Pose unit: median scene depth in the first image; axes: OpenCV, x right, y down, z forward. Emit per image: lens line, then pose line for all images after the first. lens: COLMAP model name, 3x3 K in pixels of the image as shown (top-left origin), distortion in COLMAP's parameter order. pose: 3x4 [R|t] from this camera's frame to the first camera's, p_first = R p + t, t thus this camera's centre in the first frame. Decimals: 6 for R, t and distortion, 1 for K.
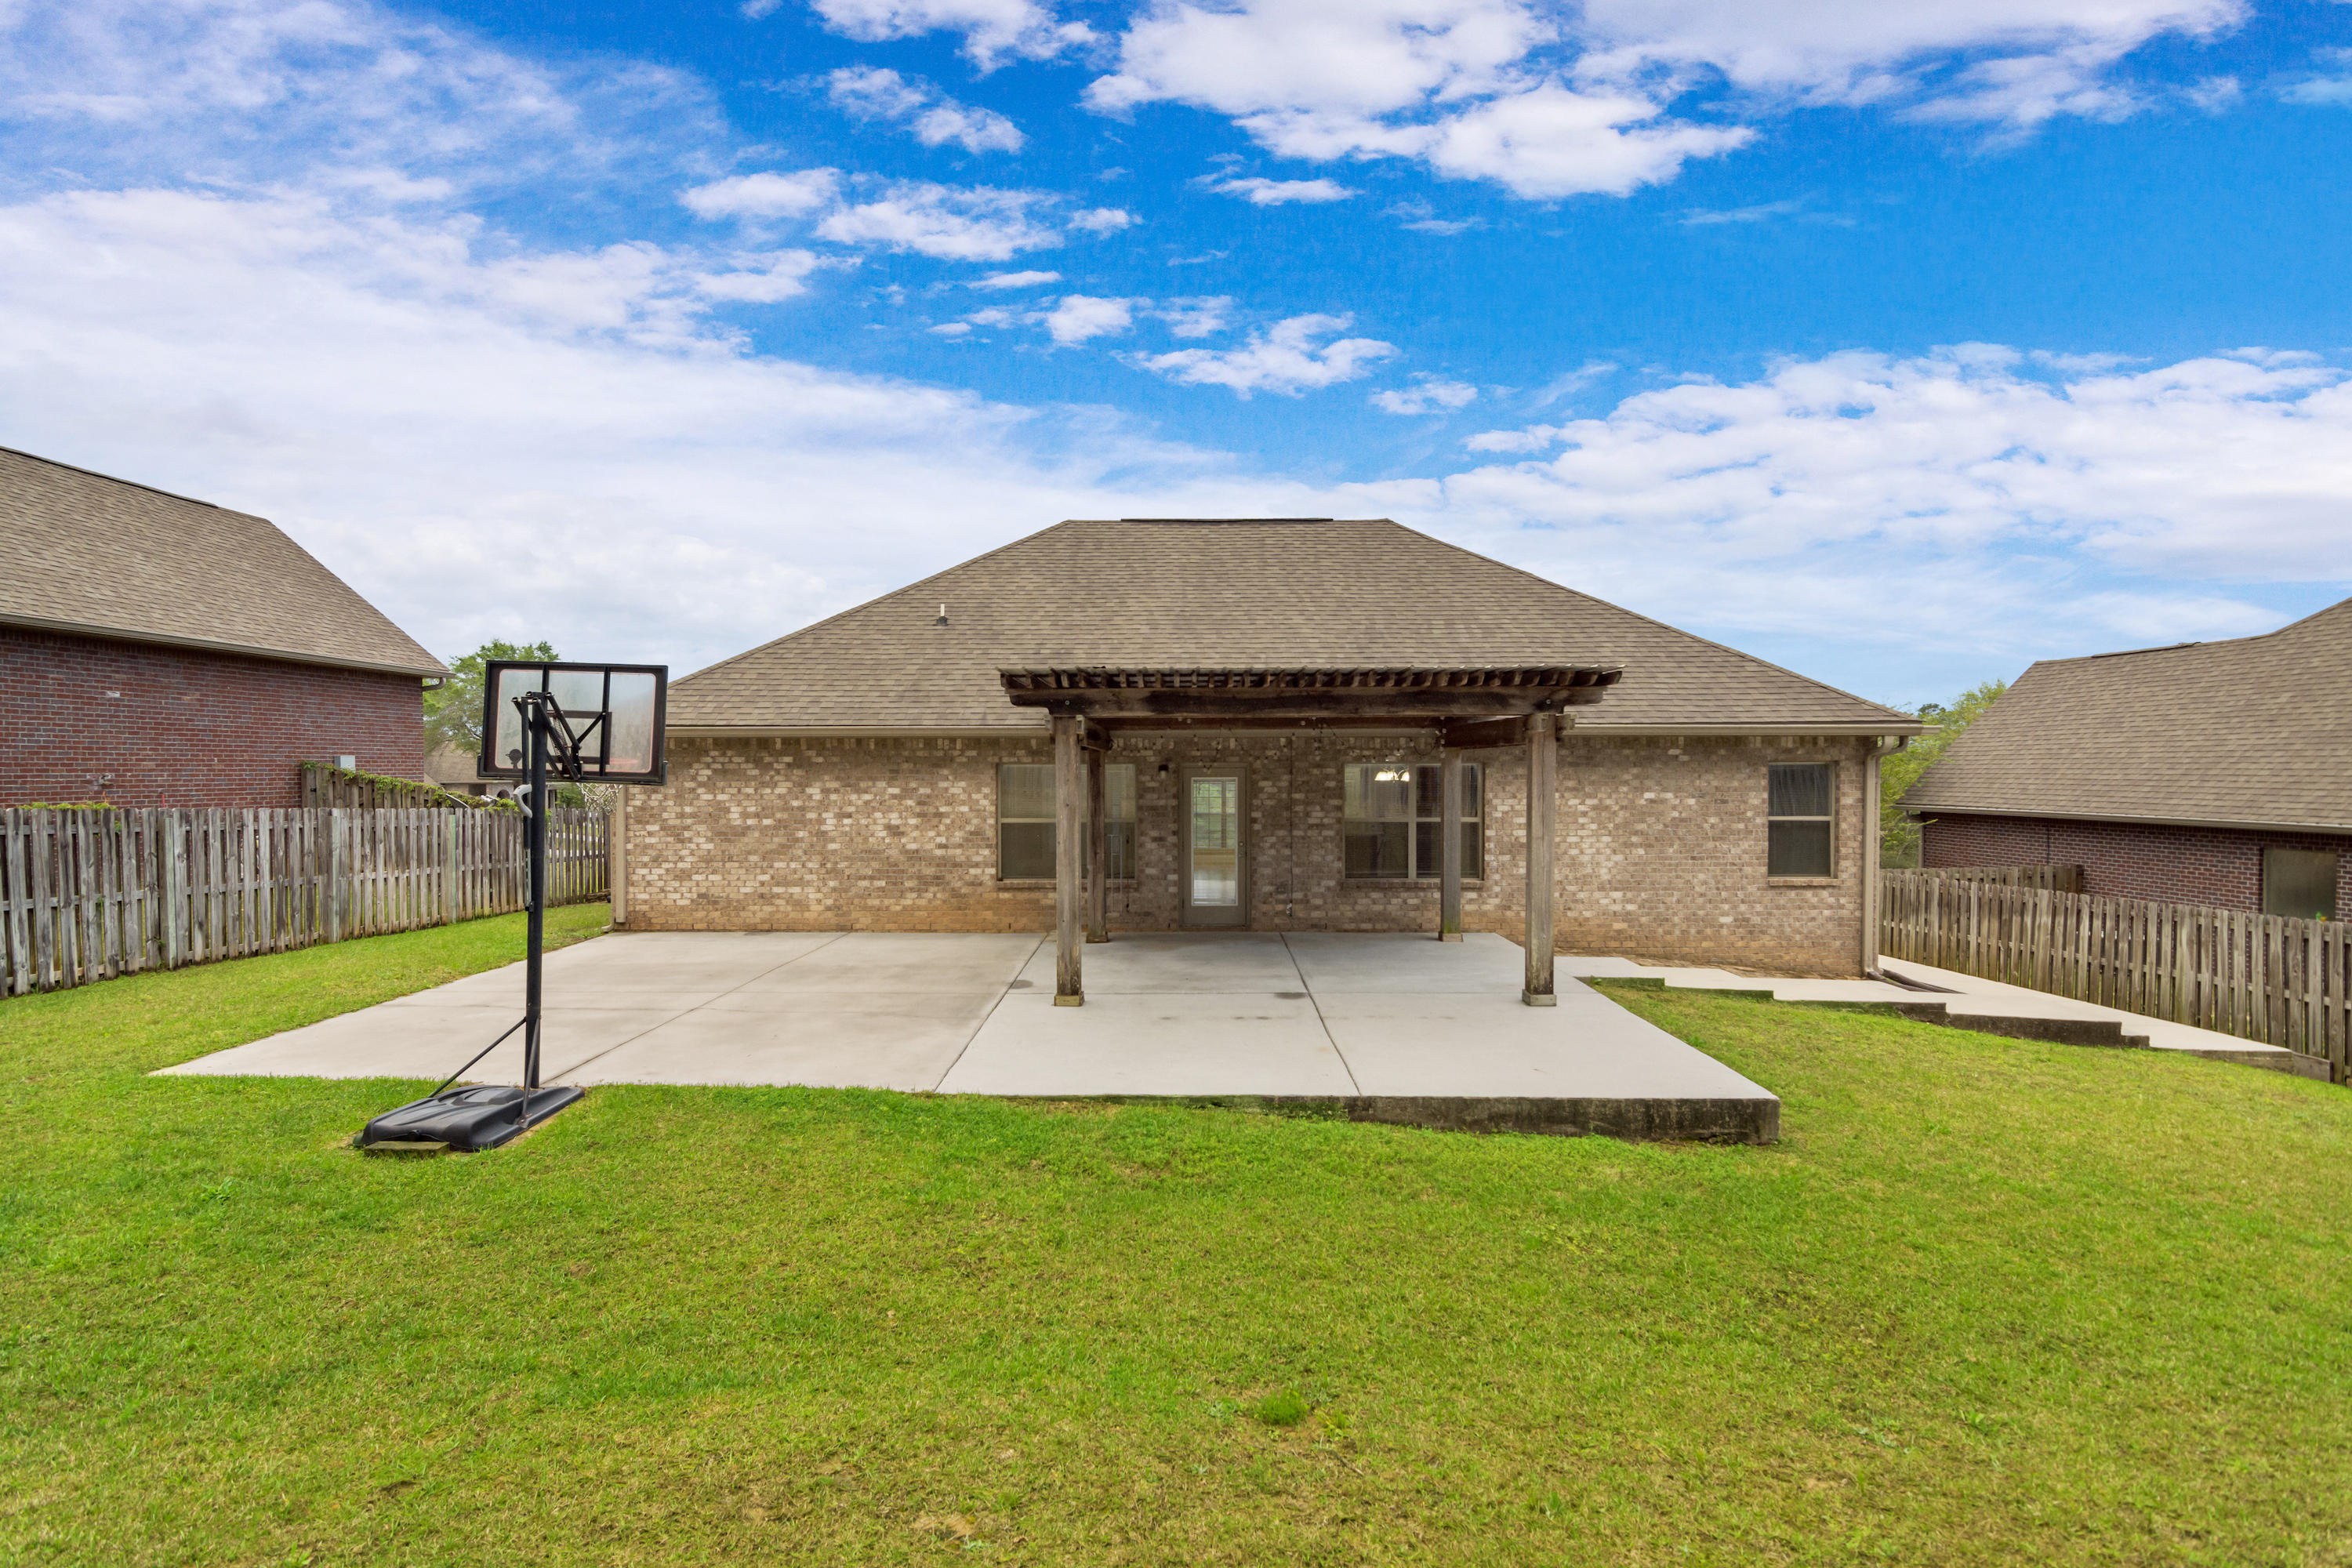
lens RADIAL K [[1124.4, 0, 1173.2], [0, 1124.4, 781.0], [0, 0, 1]] dist [-0.000870, 0.004726]
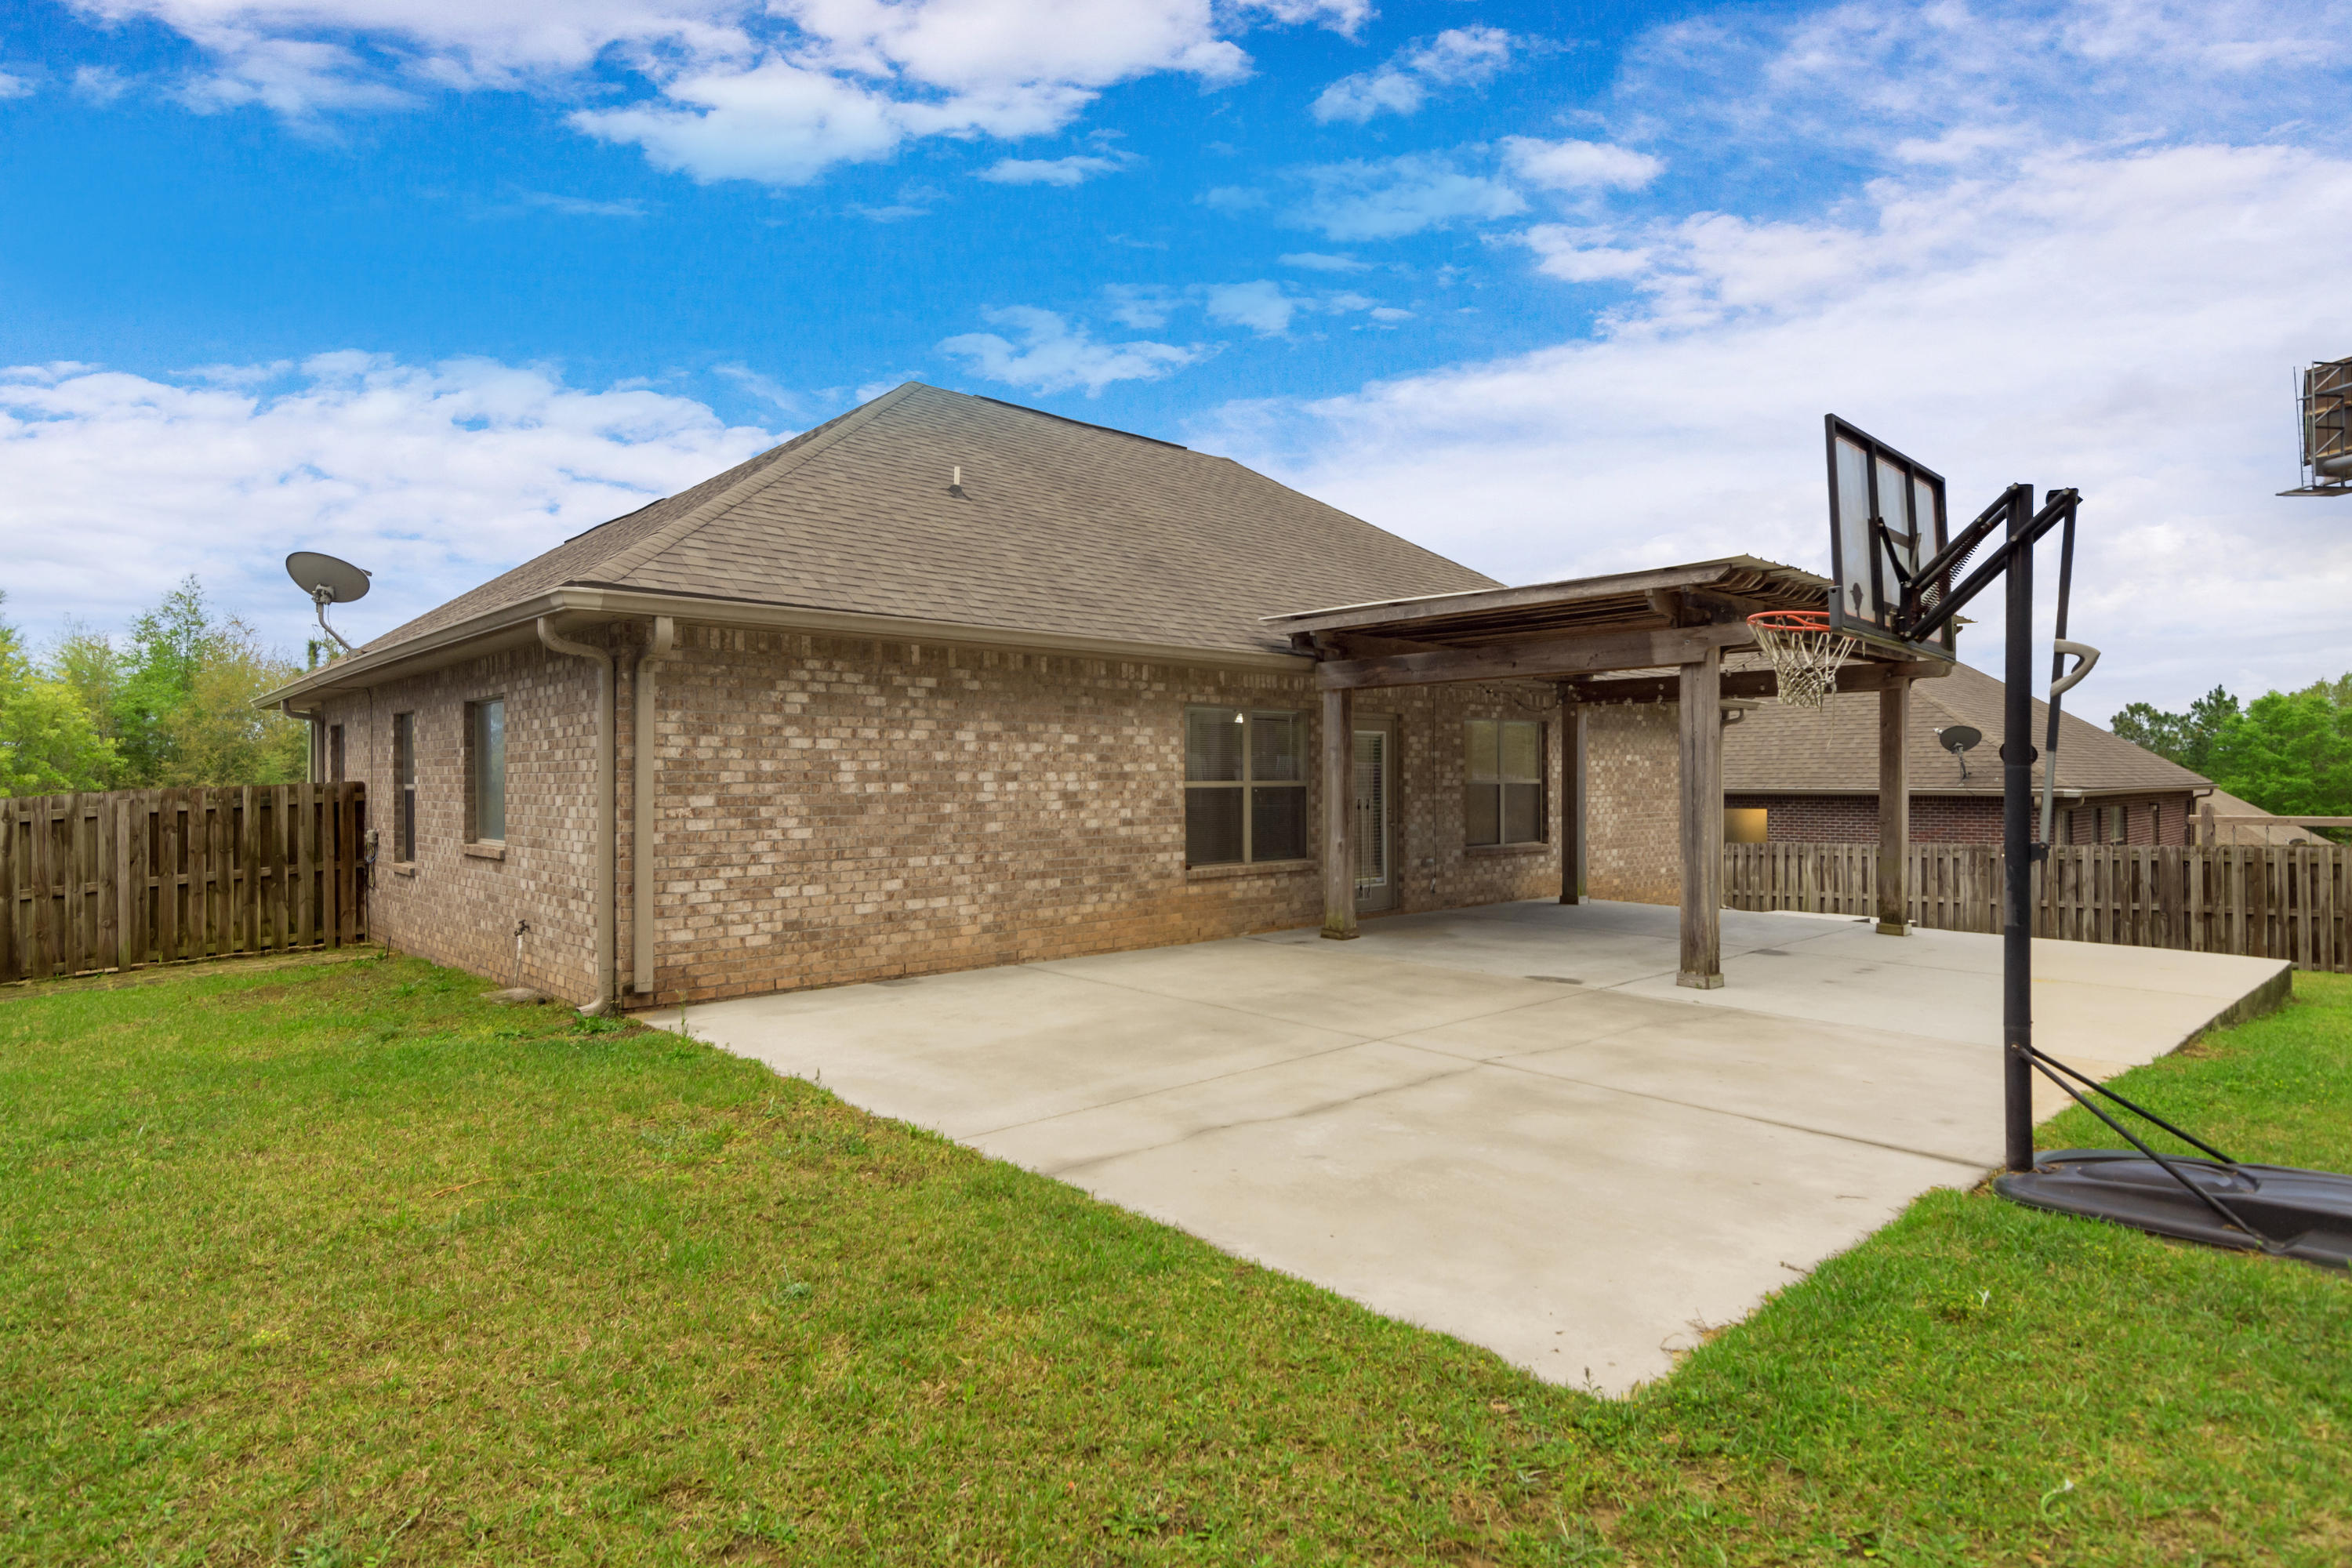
lens RADIAL K [[1260.0, 0, 1176.2], [0, 1260.0, 779.9], [0, 0, 1]] dist [-0.002424, -0.000084]
pose [[0.719215, -0.001692, 0.694786, -0.709052], [0.011721, 0.999884, -0.009699, 0.040151], [-0.694689, 0.015119, 0.719152, 0.435011]]
